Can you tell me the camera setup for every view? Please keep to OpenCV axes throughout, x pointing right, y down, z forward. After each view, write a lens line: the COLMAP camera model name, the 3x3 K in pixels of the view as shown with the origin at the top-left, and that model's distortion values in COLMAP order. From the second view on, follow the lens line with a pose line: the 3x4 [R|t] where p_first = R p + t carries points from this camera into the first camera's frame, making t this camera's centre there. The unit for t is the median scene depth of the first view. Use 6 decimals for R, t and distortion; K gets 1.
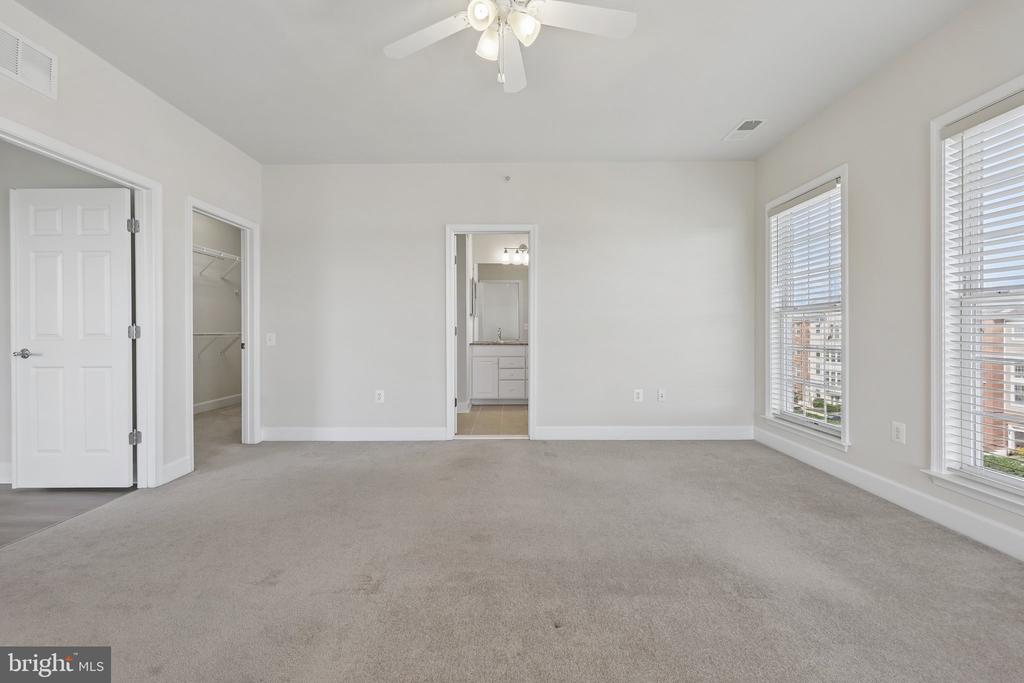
lens RADIAL K [[416.0, 0, 507.5], [0, 416.0, 333.2], [0, 0, 1]] dist [0.007081, 0.000175]
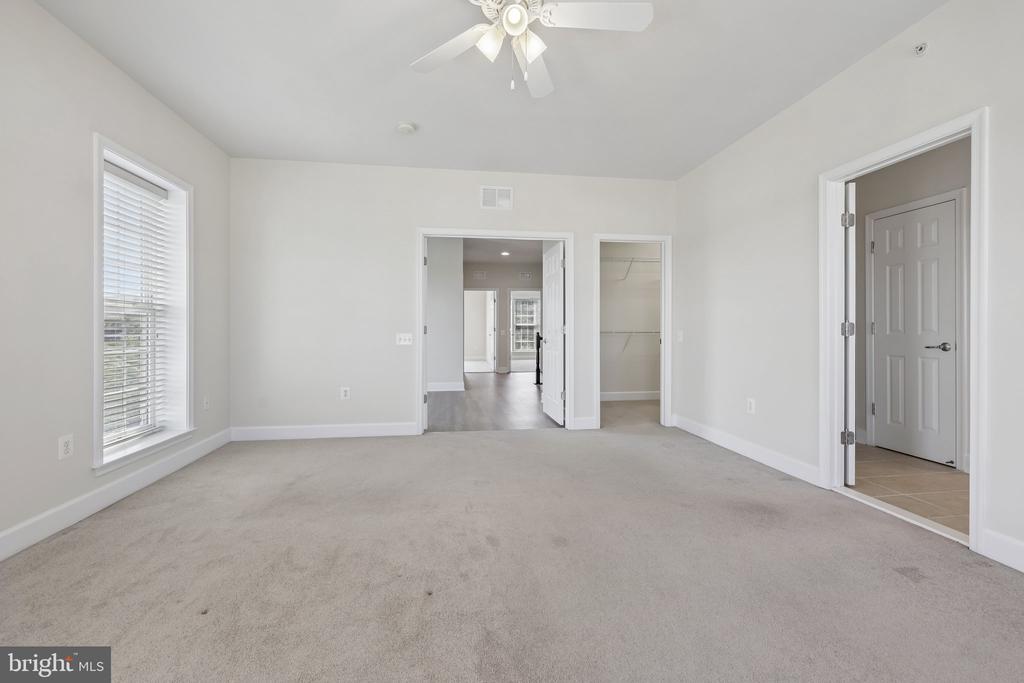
lens RADIAL K [[410.8, 0, 512.8], [0, 410.8, 335.2], [0, 0, 1]] dist [-0.001949, -0.000124]
pose [[0.171271, 0.015727, -0.985098, 0.472159], [0.000107, 0.999872, 0.015982, -0.006239], [0.985224, -0.002843, 0.171248, 0.405961]]
